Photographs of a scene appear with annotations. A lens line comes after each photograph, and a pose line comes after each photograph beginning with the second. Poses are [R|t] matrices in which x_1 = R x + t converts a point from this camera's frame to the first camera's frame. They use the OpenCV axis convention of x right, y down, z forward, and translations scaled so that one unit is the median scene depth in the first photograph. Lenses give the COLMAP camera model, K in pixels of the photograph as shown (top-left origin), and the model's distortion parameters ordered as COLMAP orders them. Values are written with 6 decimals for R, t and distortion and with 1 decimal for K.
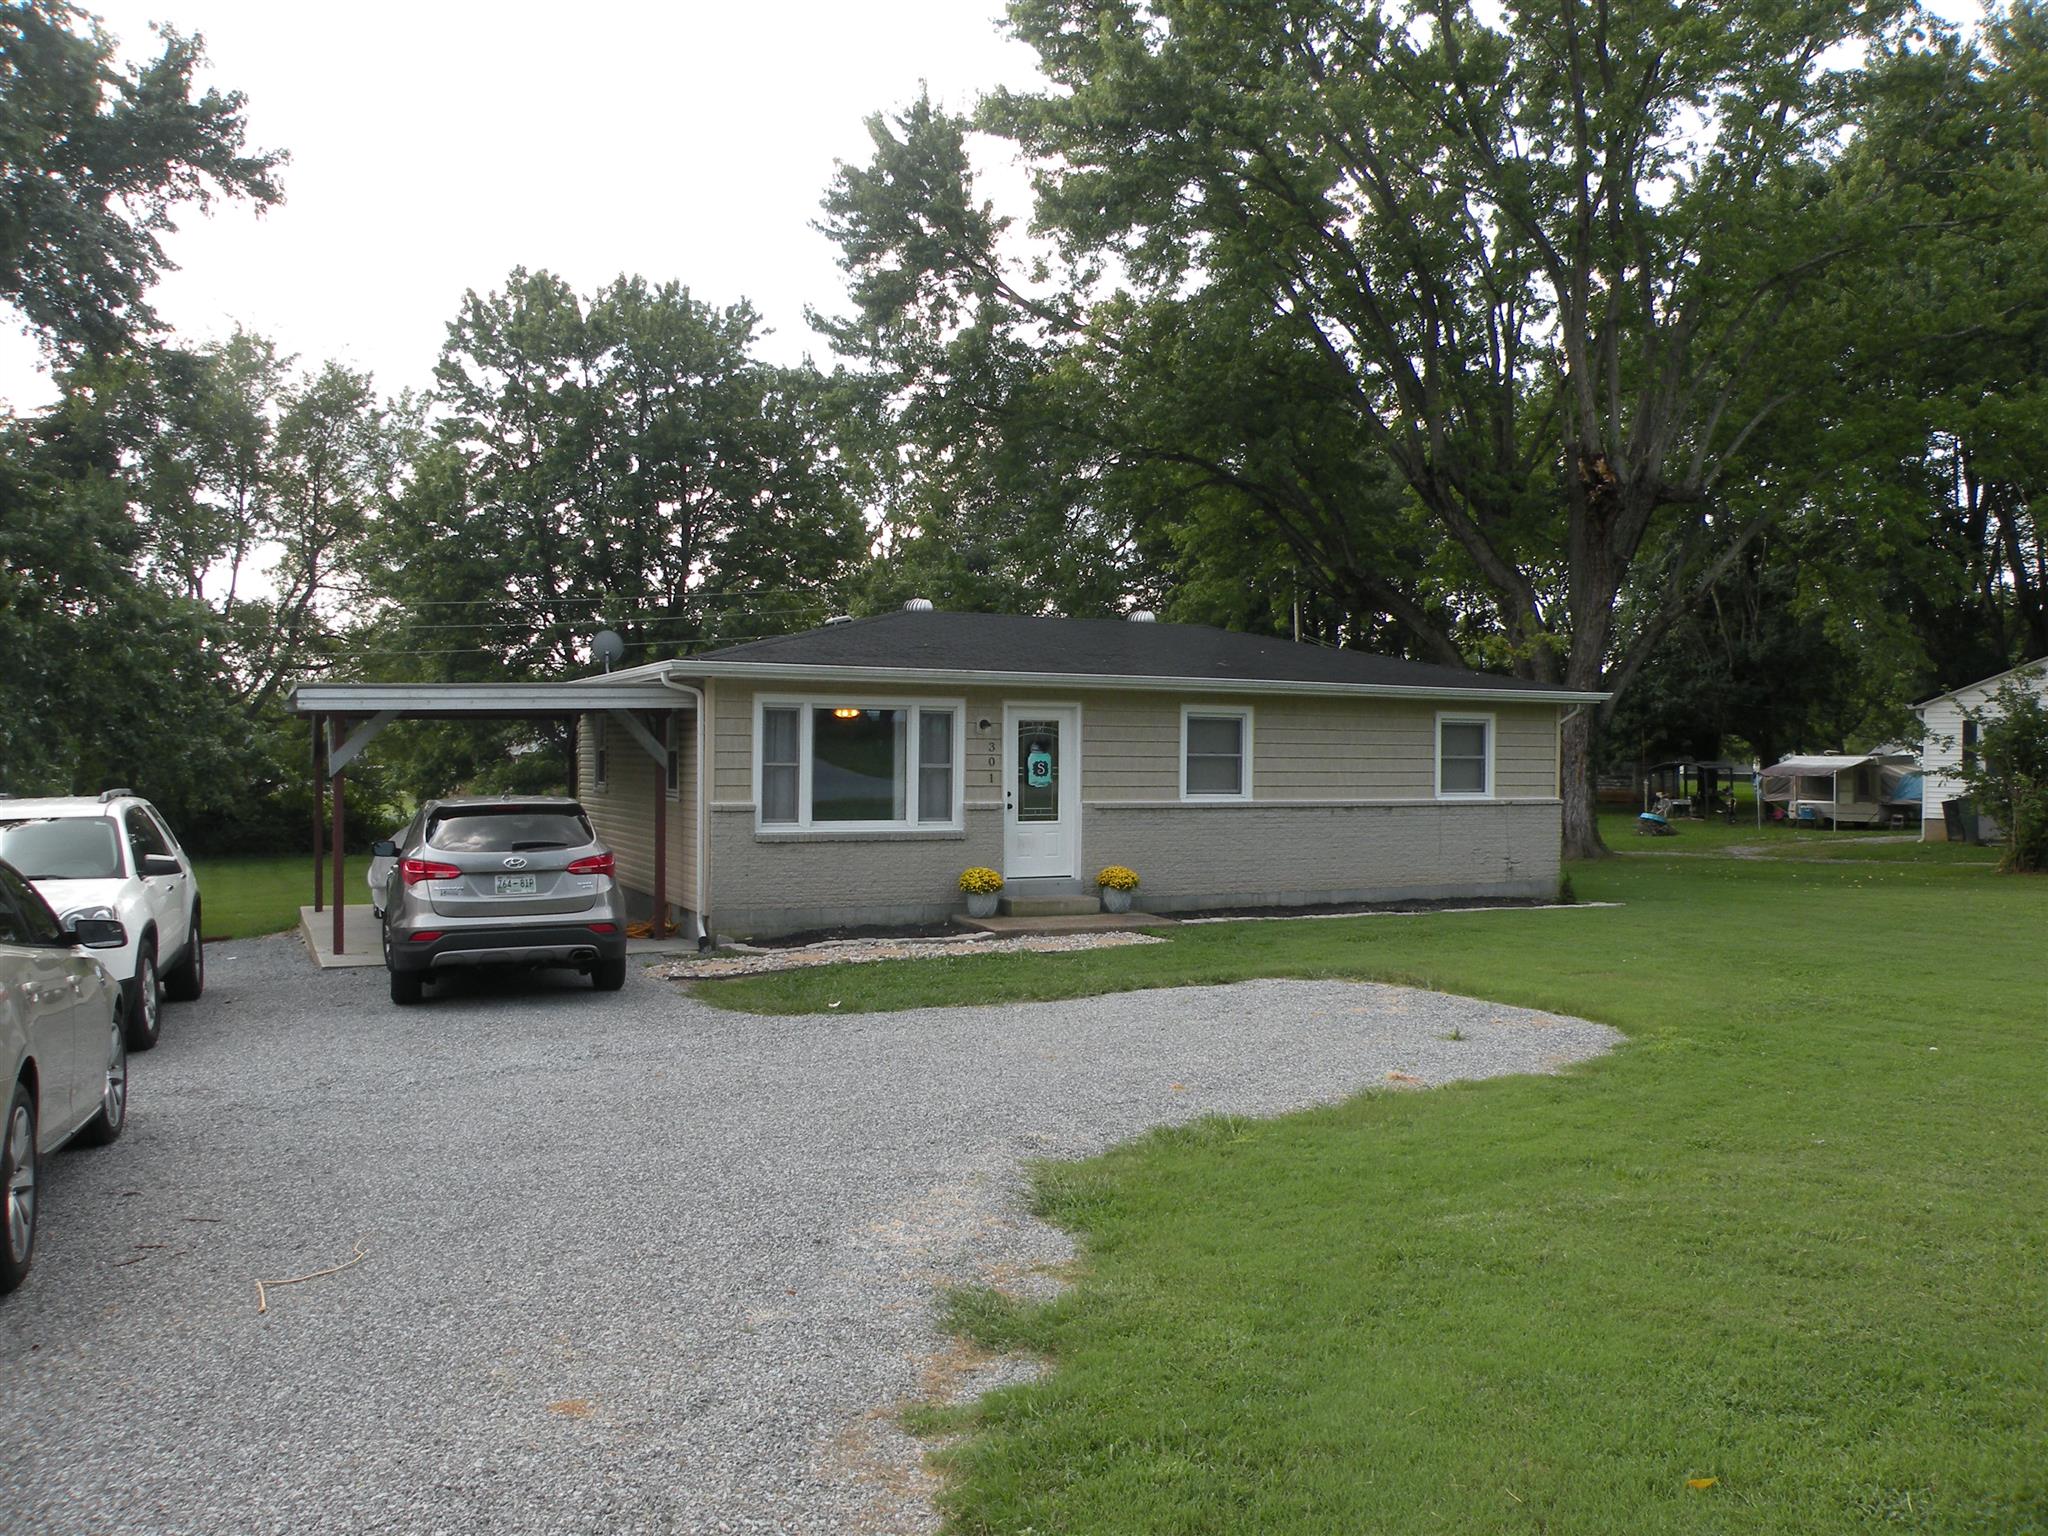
lens RADIAL K [[1650.9, 0, 1030.0], [0, 1650.9, 764.1], [0, 0, 1]] dist [-0.152678, 0.140982]
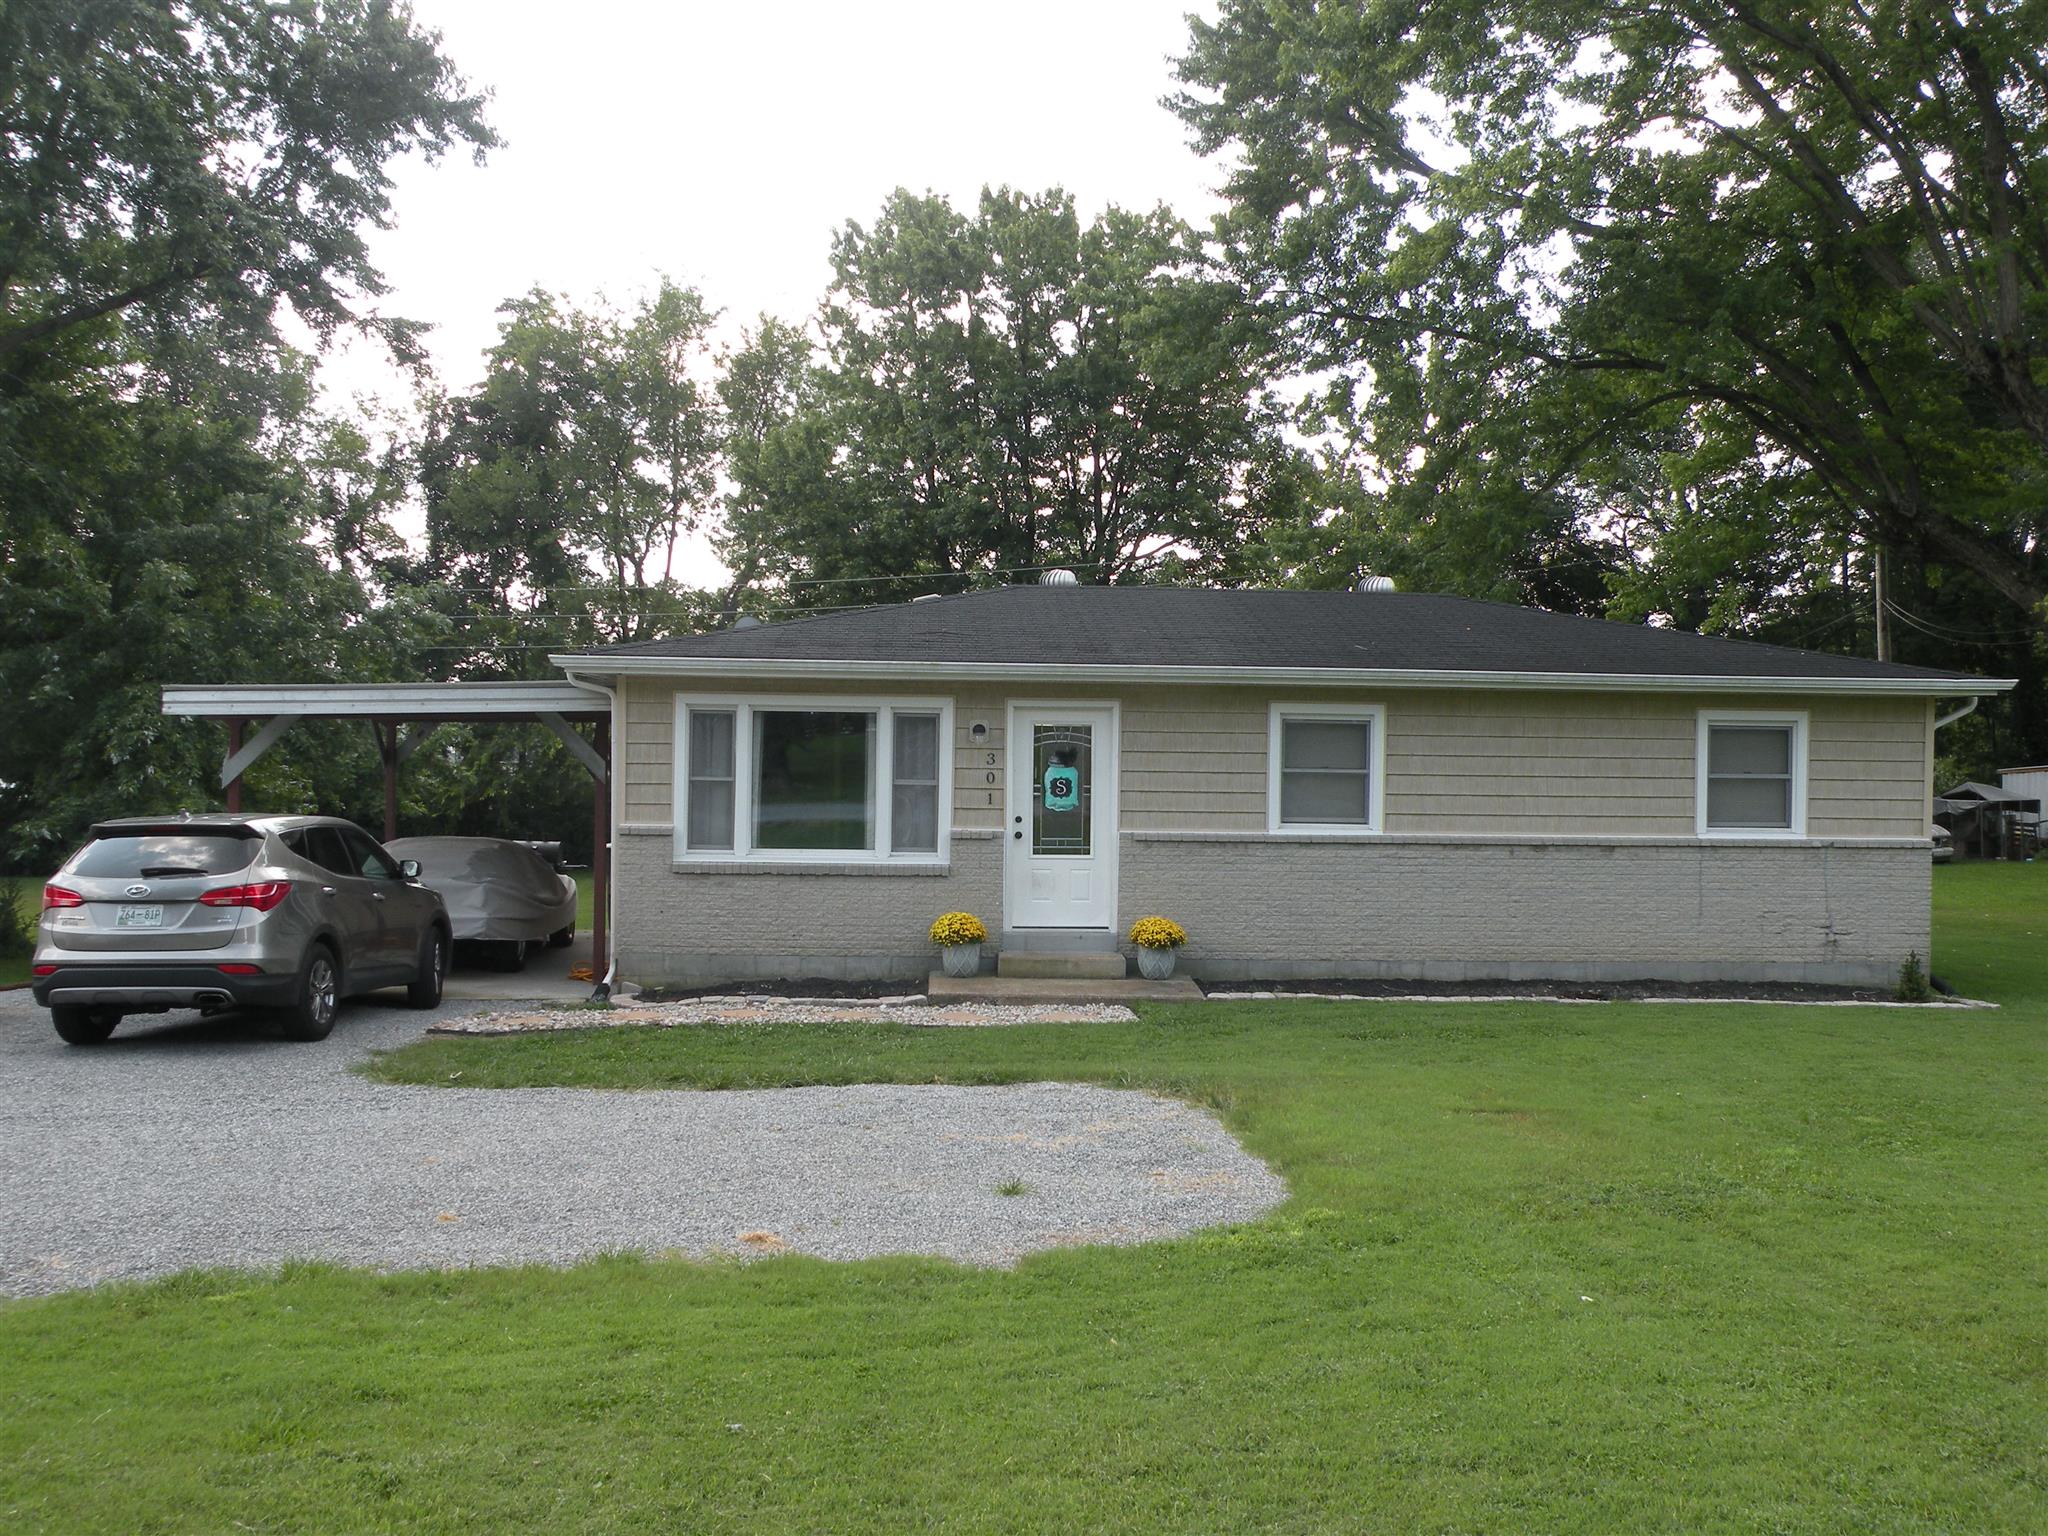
lens RADIAL K [[1996.2, 0, 1024.0], [0, 1996.2, 768.0], [0, 0, 1]] dist [-0.101982, 0.257726]
pose [[0.919076, 0.008065, -0.393999, 0.357628], [-0.007986, 0.999966, 0.001838, -0.007849], [0.394000, 0.001457, 0.919109, 0.133509]]
